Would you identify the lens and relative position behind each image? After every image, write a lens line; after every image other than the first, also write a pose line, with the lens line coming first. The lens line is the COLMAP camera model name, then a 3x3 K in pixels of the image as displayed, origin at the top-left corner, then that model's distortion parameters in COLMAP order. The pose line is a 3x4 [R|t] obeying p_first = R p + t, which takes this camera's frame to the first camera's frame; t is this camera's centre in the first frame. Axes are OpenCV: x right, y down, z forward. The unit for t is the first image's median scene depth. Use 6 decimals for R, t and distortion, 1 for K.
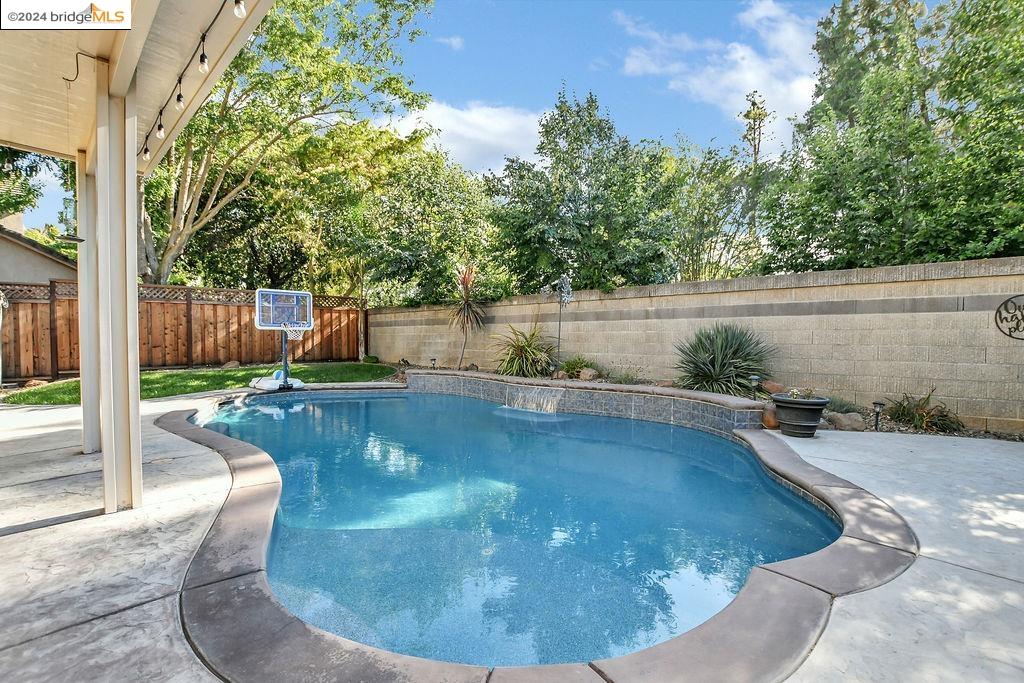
lens RADIAL K [[490.8, 0, 510.8], [0, 490.8, 345.3], [0, 0, 1]] dist [-0.030916, 0.005028]
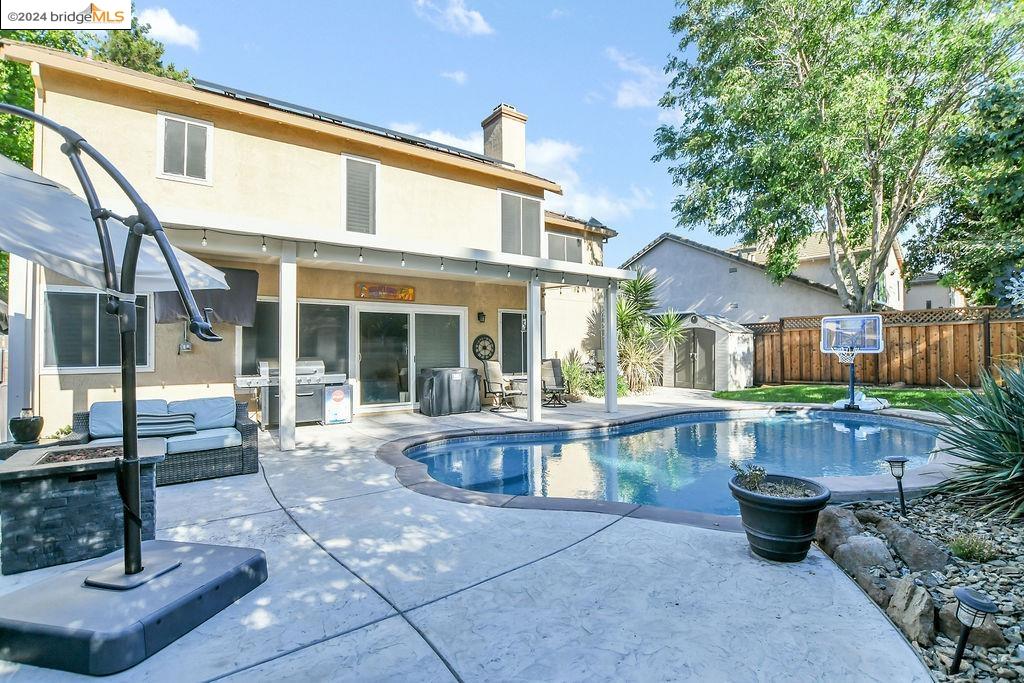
lens RADIAL K [[490.8, 0, 509.6], [0, 490.8, 343.7], [0, 0, 1]] dist [-0.030916, 0.005028]
pose [[-0.158771, -0.016905, -0.987171, 0.749503], [-0.014763, 0.999782, -0.014746, -0.027710], [0.987205, 0.012232, -0.158986, 0.472889]]
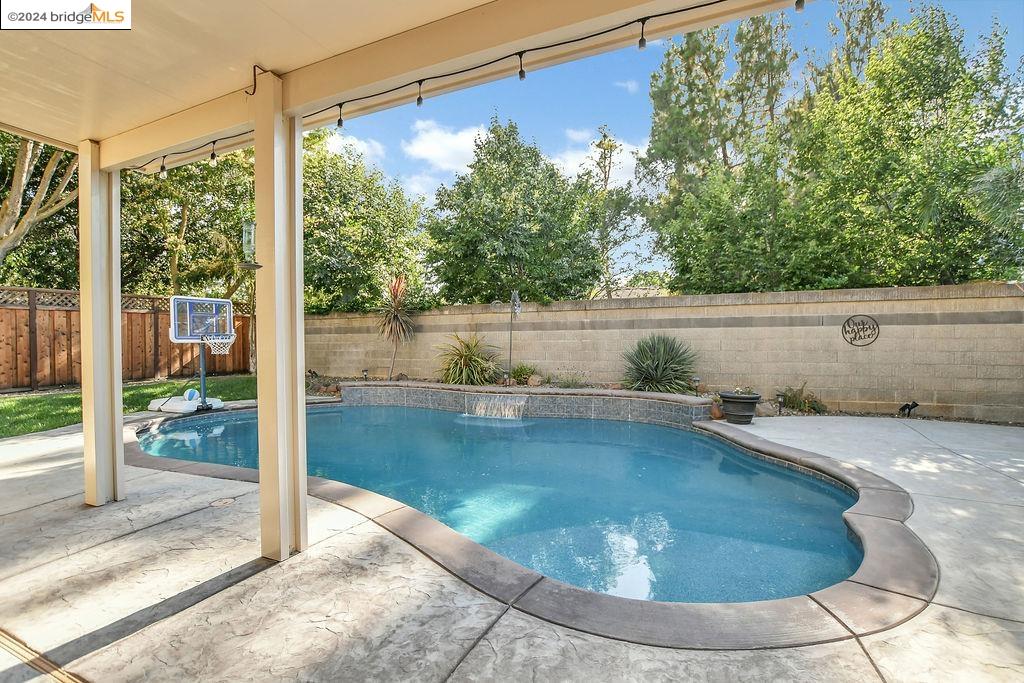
lens RADIAL K [[490.8, 0, 520.4], [0, 490.8, 336.9], [0, 0, 1]] dist [-0.030916, 0.005028]
pose [[0.938101, -0.009903, 0.346220, -0.249098], [0.016583, 0.999729, -0.016337, -0.020305], [-0.345964, 0.021067, 0.938011, -0.016130]]
